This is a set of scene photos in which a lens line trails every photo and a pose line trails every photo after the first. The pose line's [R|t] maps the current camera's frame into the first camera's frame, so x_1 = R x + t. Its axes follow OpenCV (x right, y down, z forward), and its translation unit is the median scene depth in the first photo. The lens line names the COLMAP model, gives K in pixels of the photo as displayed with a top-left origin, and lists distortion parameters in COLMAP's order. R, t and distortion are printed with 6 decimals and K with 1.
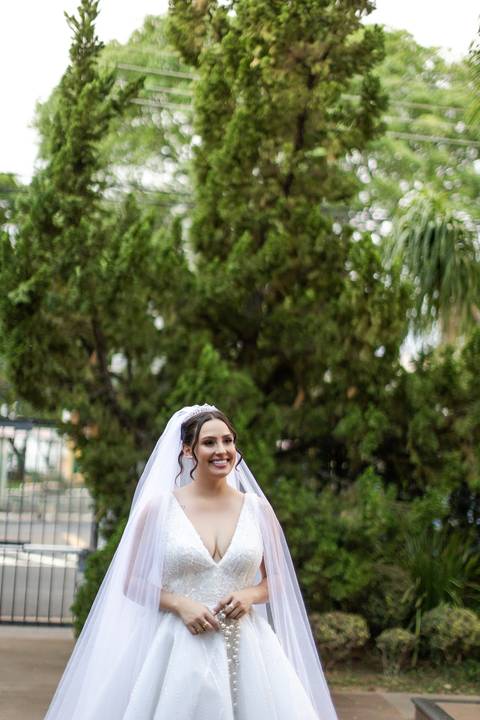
lens RADIAL K [[1101.2, 0, 240.0], [0, 1101.2, 360.0], [0, 0, 1]] dist [0.013544, -0.001979]
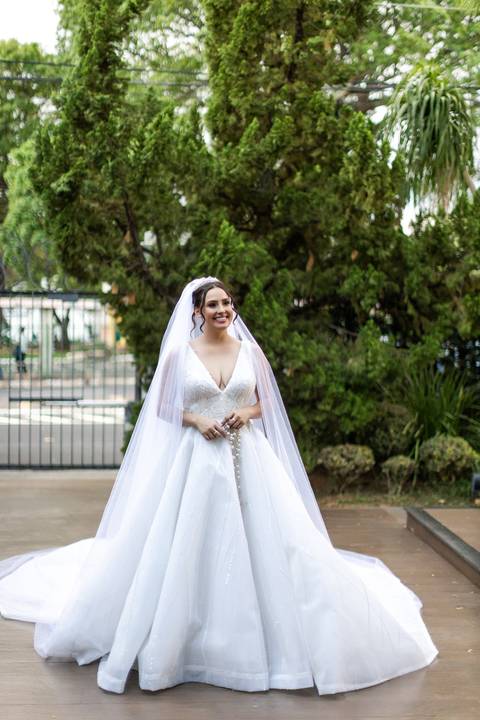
lens RADIAL K [[1155.3, 0, 240.0], [0, 1155.3, 360.0], [0, 0, 1]] dist [0.005156, 0.042805]
pose [[0.998112, -0.043426, -0.043424, 0.031312], [0.048419, 0.991415, 0.121455, -0.014603], [0.037777, -0.123329, 0.991647, -0.210002]]
